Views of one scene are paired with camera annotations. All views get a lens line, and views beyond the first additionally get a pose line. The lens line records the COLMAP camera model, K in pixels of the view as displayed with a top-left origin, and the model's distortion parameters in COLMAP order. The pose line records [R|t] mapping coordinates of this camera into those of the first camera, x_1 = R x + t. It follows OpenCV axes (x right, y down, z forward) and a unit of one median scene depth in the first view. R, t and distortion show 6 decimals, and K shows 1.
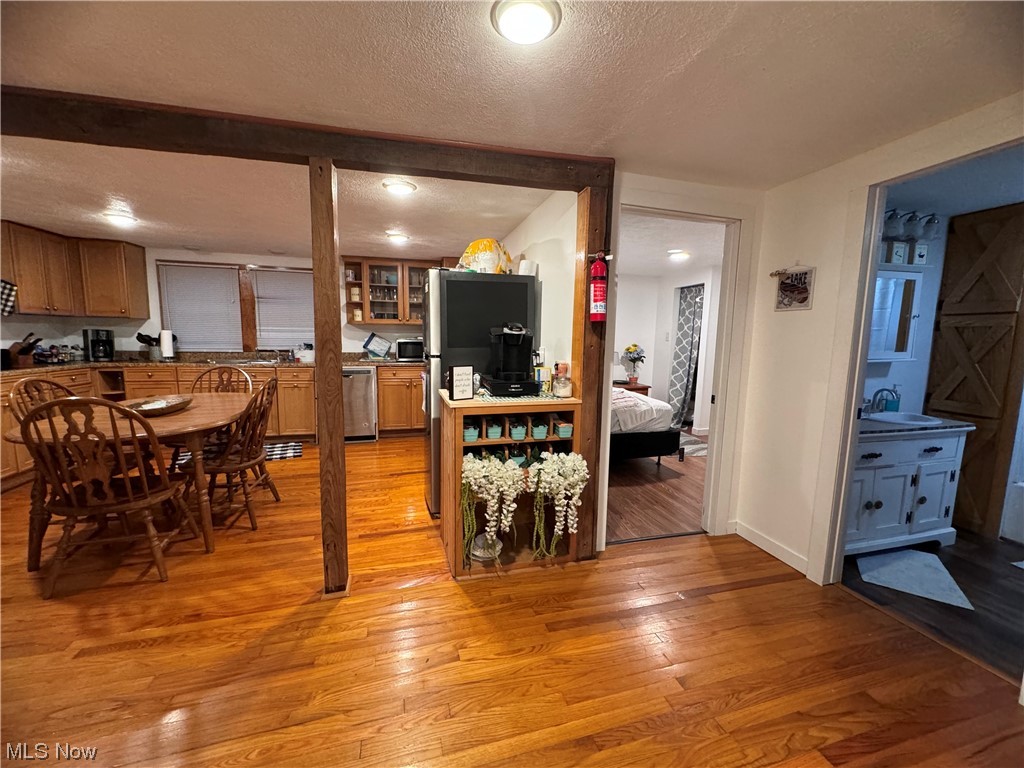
lens RADIAL K [[408.3, 0, 513.4], [0, 408.3, 387.6], [0, 0, 1]] dist [-0.001782, 0.000552]
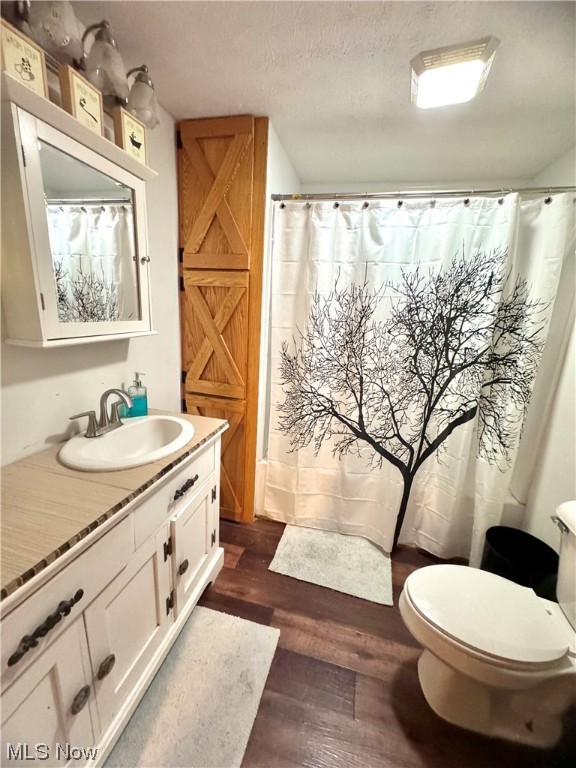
lens RADIAL K [[306.2, 0, 283.7], [0, 306.2, 385.8], [0, 0, 1]] dist [-0.001782, 0.000552]
pose [[0.499599, -0.184688, 0.846340, 0.662336], [0.057466, 0.981922, 0.180352, -0.060946], [-0.864349, -0.041468, 0.501181, 0.581619]]
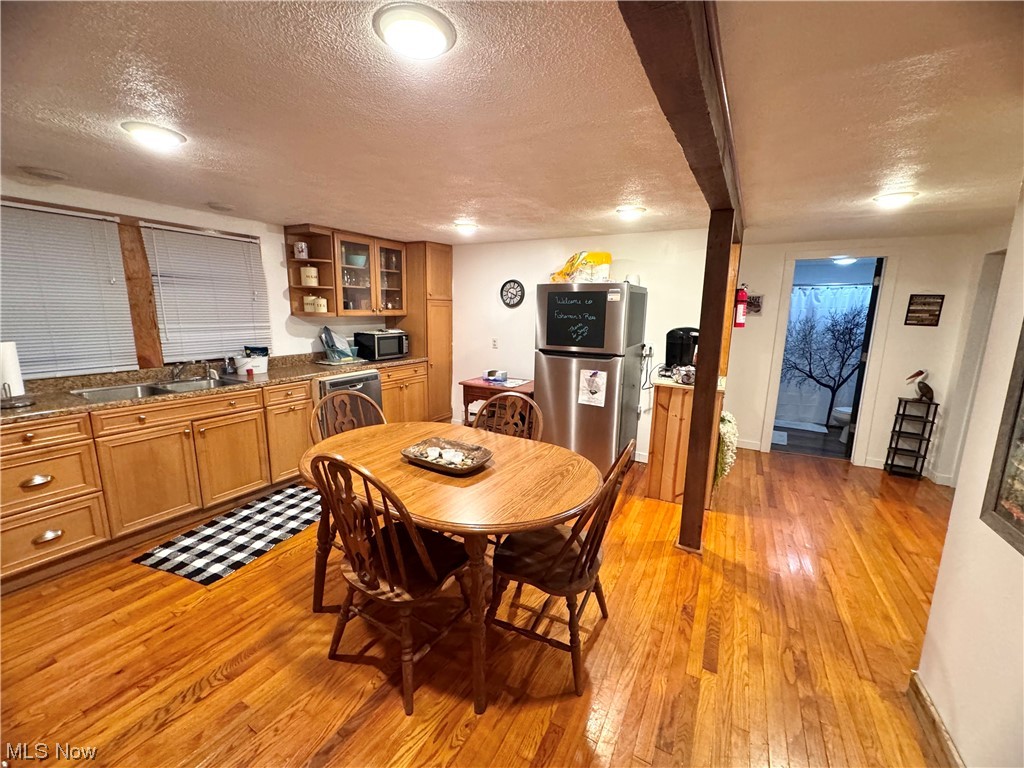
lens RADIAL K [[408.3, 0, 512.7], [0, 408.3, 380.2], [0, 0, 1]] dist [-0.001782, 0.000552]
pose [[0.705244, -0.130346, 0.696880, -1.209246], [0.082886, 0.991372, 0.101548, -0.150230], [-0.704103, -0.013854, 0.709962, 0.356447]]
